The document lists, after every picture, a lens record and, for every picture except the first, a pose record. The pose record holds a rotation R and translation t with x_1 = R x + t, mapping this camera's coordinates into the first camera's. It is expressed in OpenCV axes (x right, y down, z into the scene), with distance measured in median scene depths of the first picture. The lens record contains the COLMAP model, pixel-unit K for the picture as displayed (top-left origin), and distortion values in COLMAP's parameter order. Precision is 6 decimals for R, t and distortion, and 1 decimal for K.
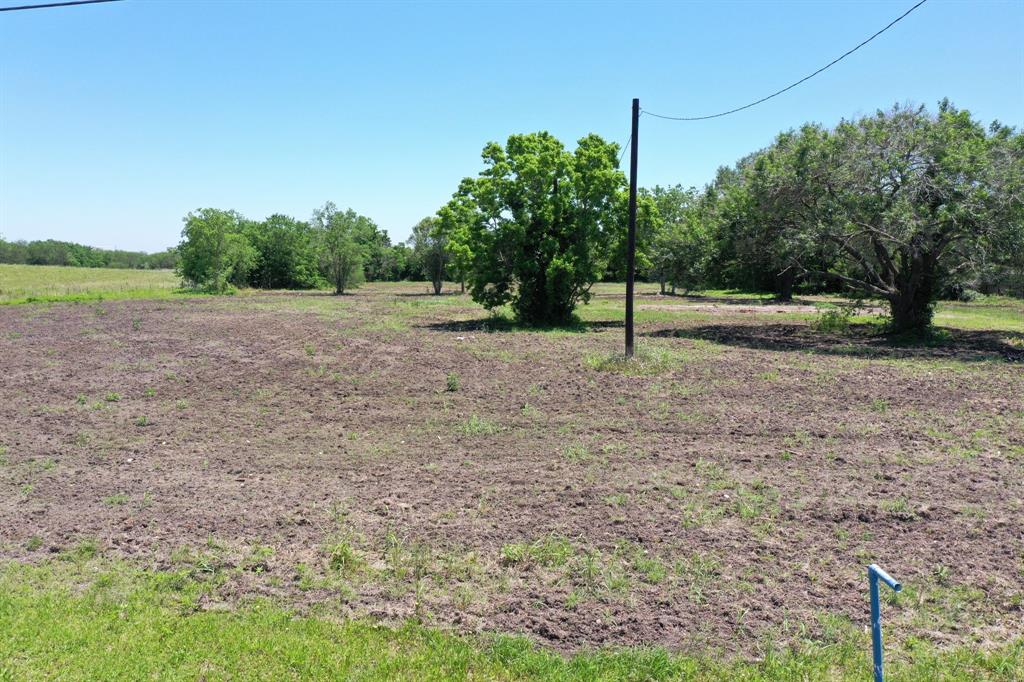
lens RADIAL K [[814.6, 0, 514.7], [0, 814.6, 340.1], [0, 0, 1]] dist [0.005026, 0.005644]
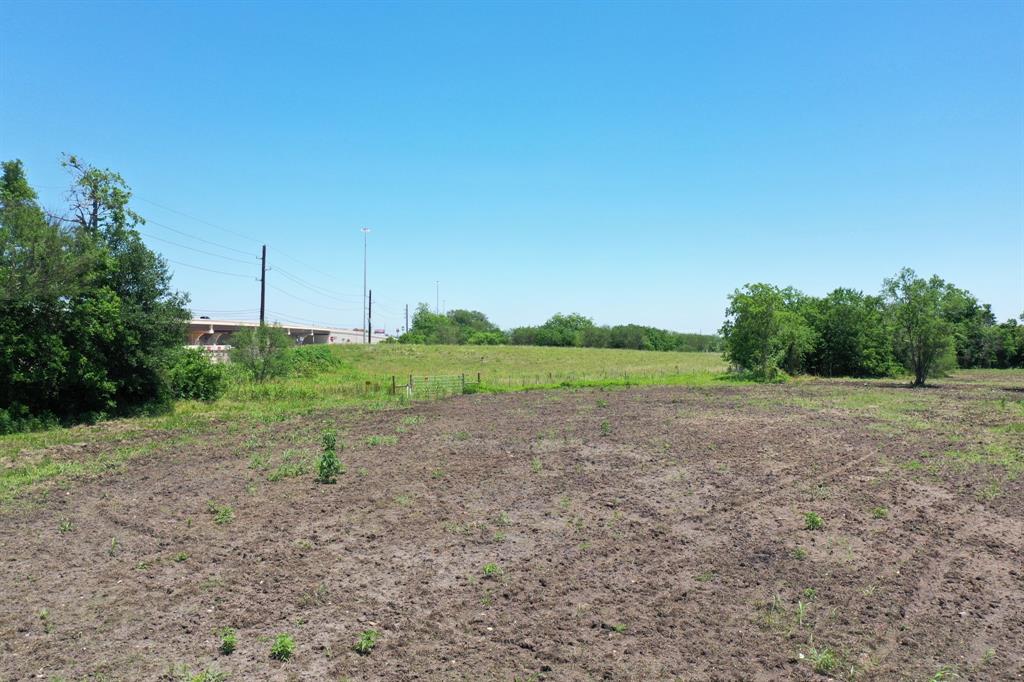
lens RADIAL K [[814.6, 0, 514.7], [0, 814.6, 340.1], [0, 0, 1]] dist [0.005026, 0.005644]
pose [[0.776494, -0.005558, -0.630101, -0.026533], [-0.057941, 0.995095, -0.080180, -0.016238], [0.627456, 0.098768, 0.772363, 0.168718]]
